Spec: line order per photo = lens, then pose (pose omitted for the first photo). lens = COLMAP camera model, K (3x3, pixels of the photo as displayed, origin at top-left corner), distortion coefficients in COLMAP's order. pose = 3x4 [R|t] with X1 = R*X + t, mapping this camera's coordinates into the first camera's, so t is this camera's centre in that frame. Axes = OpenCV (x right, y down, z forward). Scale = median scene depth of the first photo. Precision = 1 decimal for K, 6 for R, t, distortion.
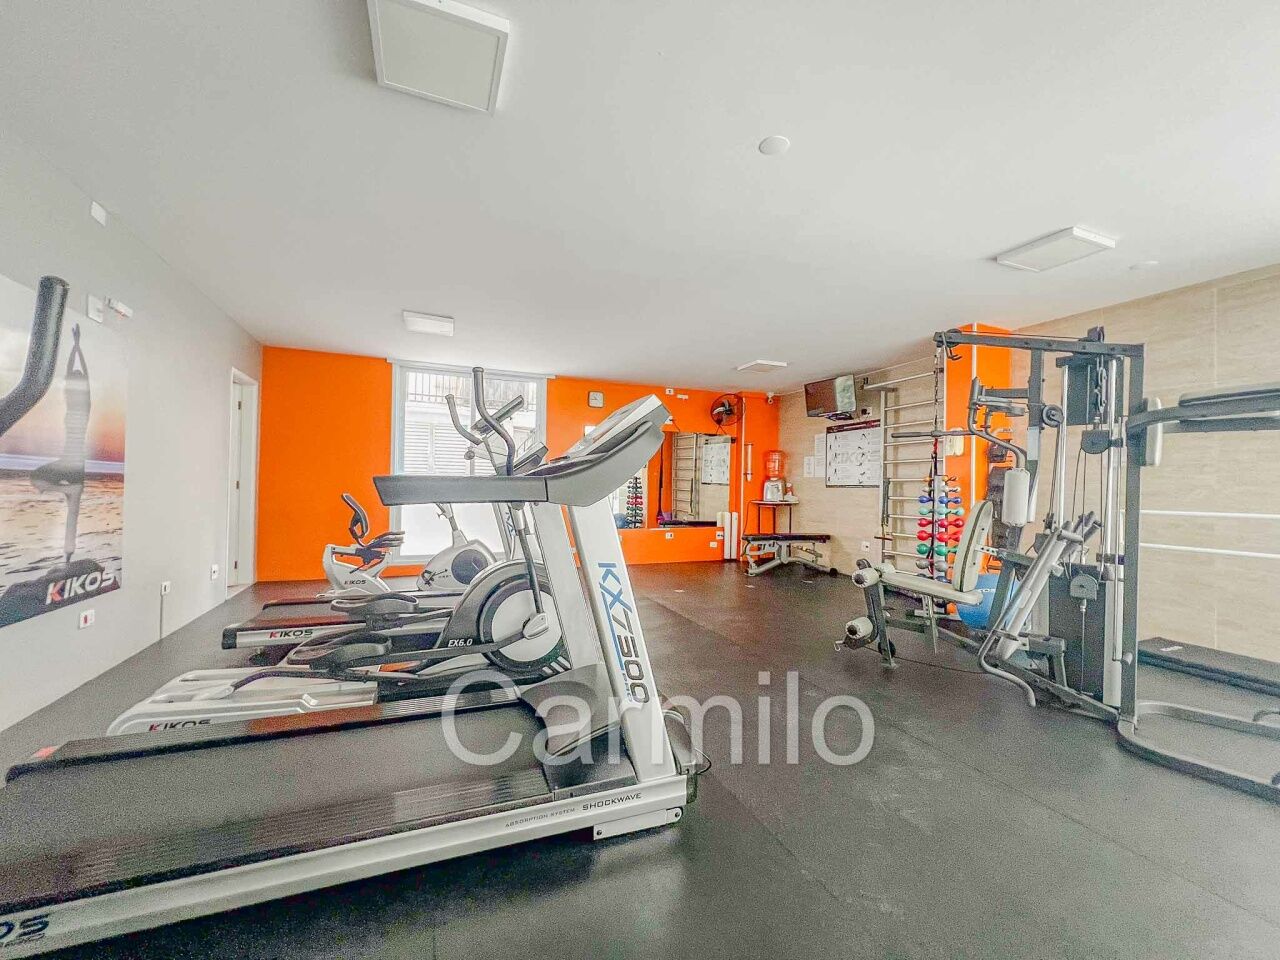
lens RADIAL K [[509.7, 0, 635.0], [0, 509.7, 479.2], [0, 0, 1]] dist [-0.005650, 0.001868]
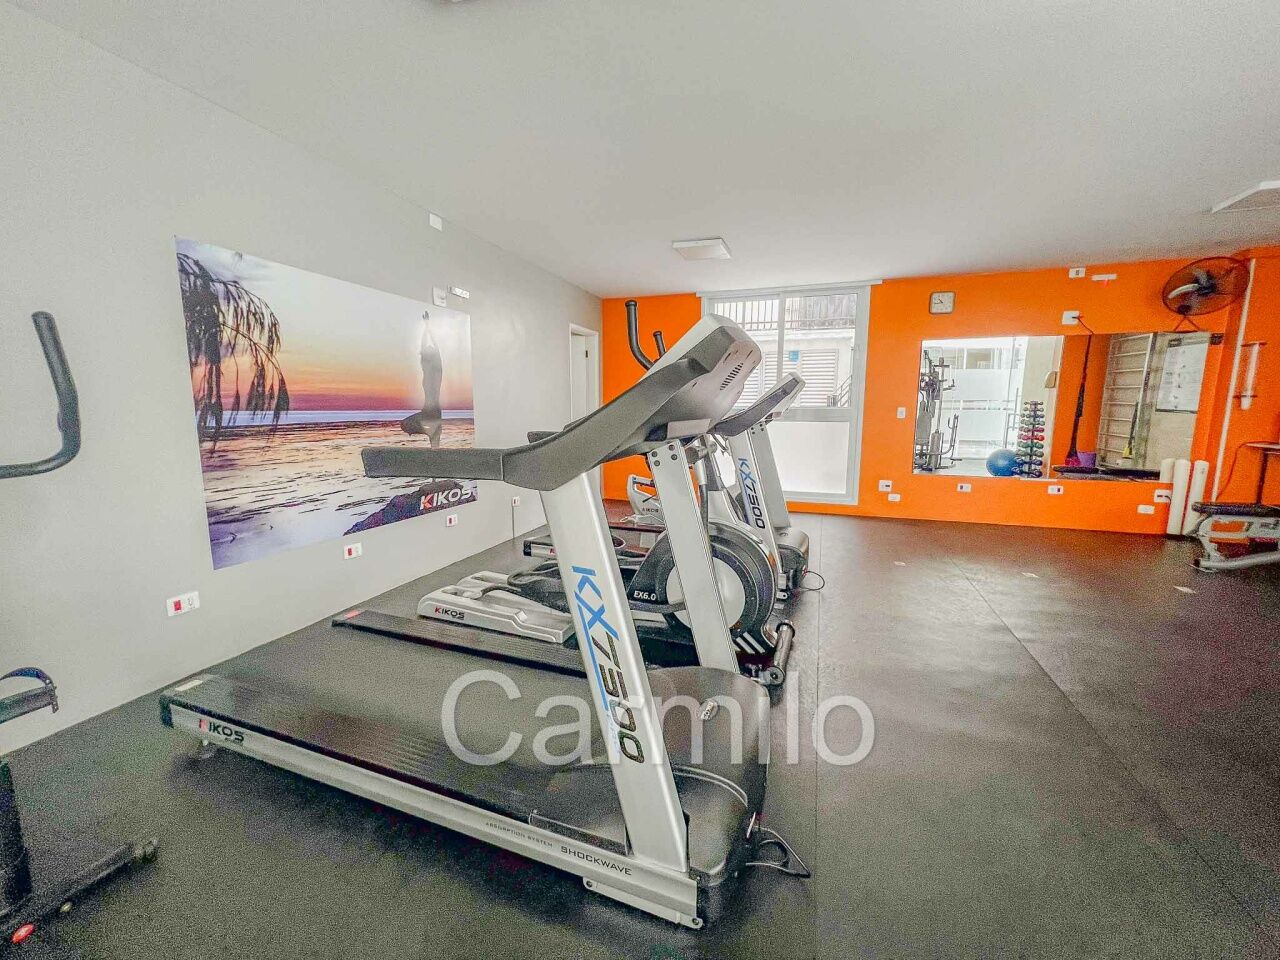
lens RADIAL K [[509.7, 0, 637.2], [0, 509.7, 479.5], [0, 0, 1]] dist [-0.005650, 0.001868]
pose [[0.746012, 0.078439, -0.661297, 0.166015], [0.020824, 0.989805, 0.140897, -0.021651], [0.665607, -0.118882, 0.736773, 0.183557]]
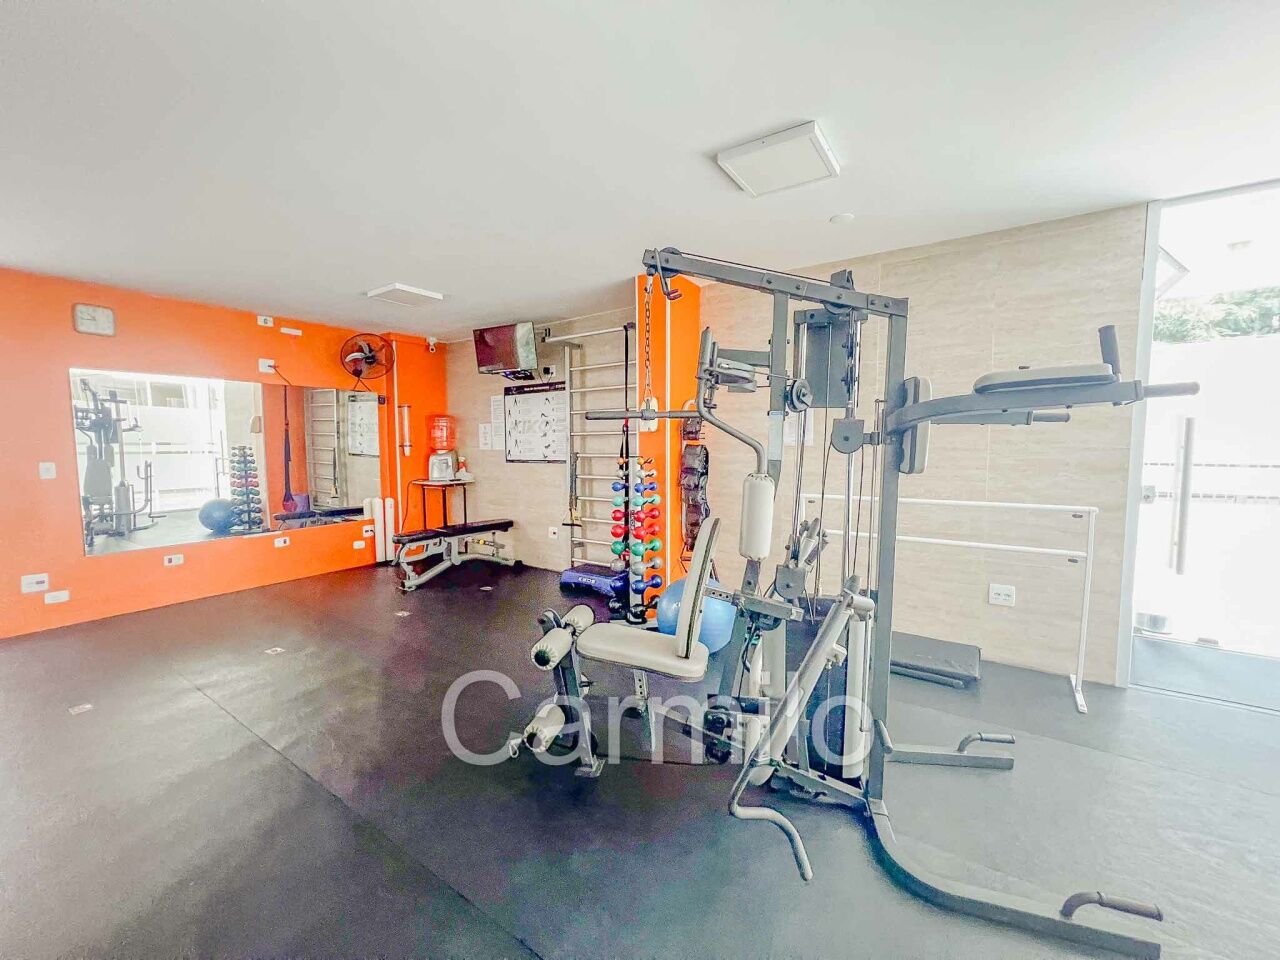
lens RADIAL K [[509.7, 0, 640.5], [0, 509.7, 480.8], [0, 0, 1]] dist [-0.005650, 0.001868]
pose [[0.827750, -0.062346, 0.557623, 0.151062], [0.011158, 0.995440, 0.094733, -0.045529], [-0.560987, -0.072193, 0.824671, 0.320450]]
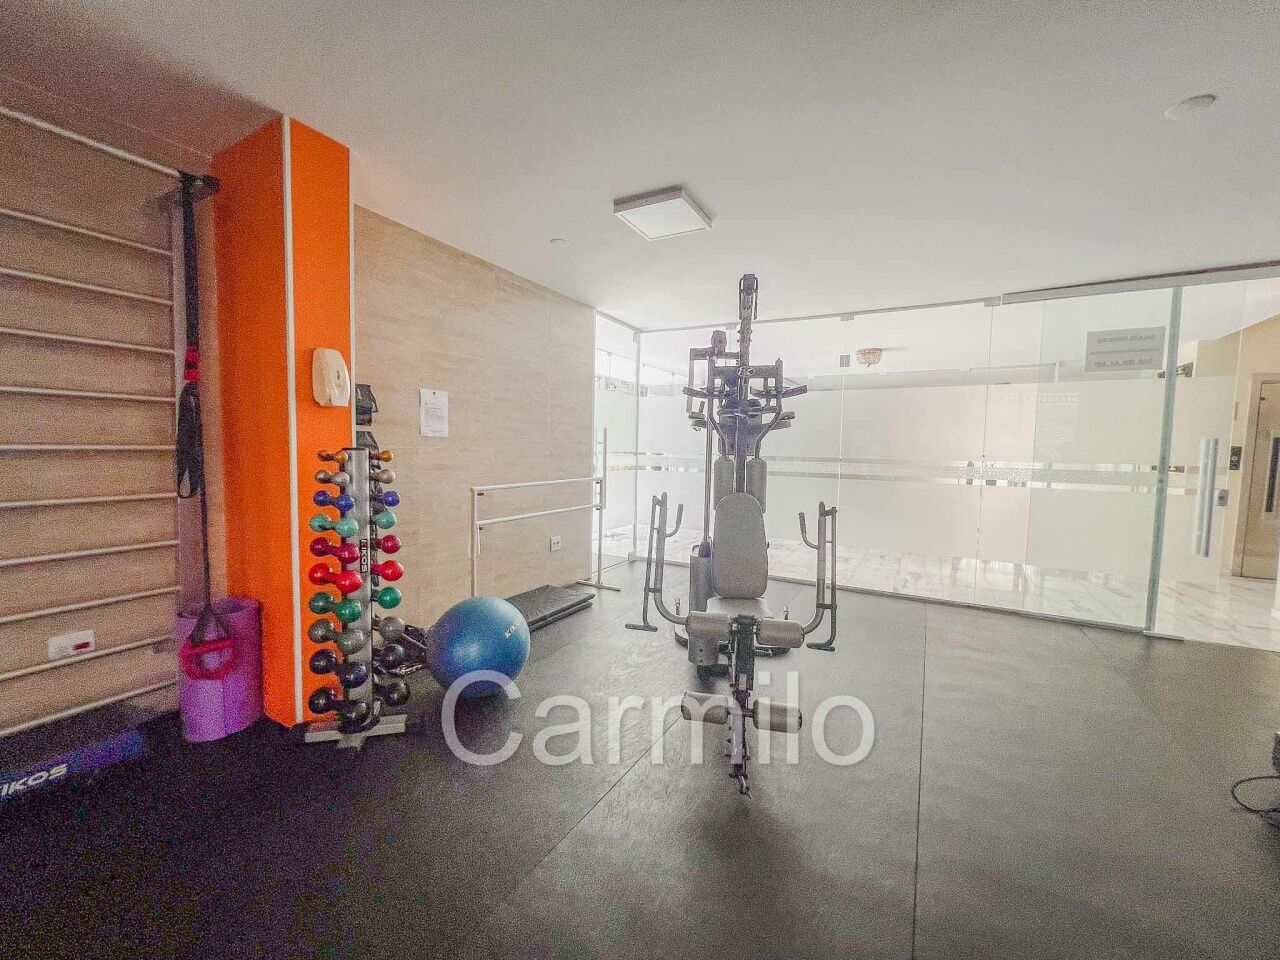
lens RADIAL K [[509.7, 0, 640.7], [0, 509.7, 478.0], [0, 0, 1]] dist [-0.005650, 0.001868]
pose [[-0.623252, -0.087966, 0.777058, 0.054855], [-0.050733, 0.996108, 0.072072, -0.029644], [-0.780374, 0.005497, -0.625289, 1.096434]]
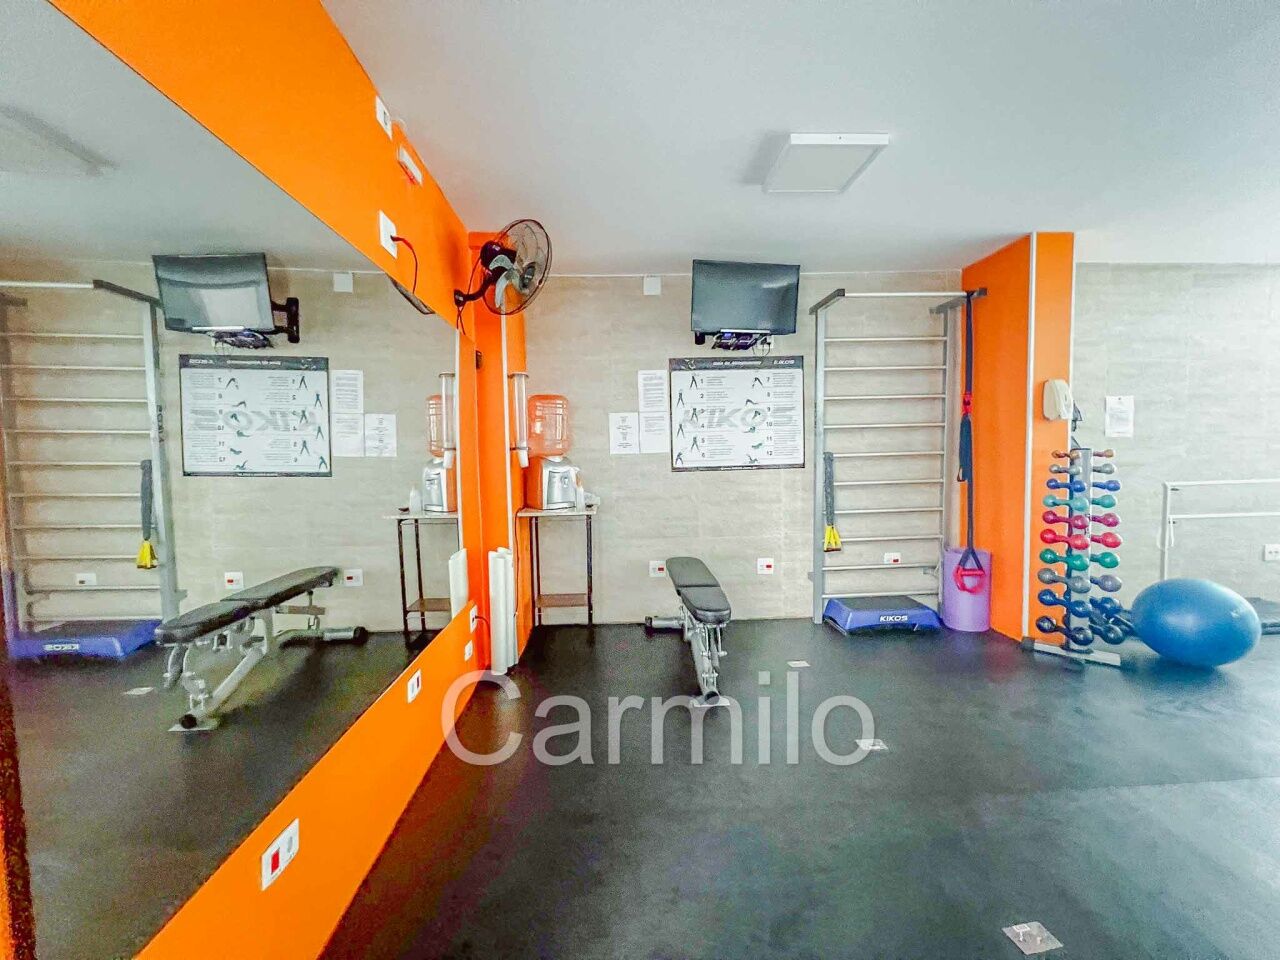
lens RADIAL K [[509.7, 0, 637.8], [0, 509.7, 478.8], [0, 0, 1]] dist [-0.005650, 0.001868]
pose [[0.324297, -0.082237, 0.942374, -0.228091], [0.014766, 0.996533, 0.081882, -0.032994], [-0.945840, -0.012639, 0.324387, 1.344235]]
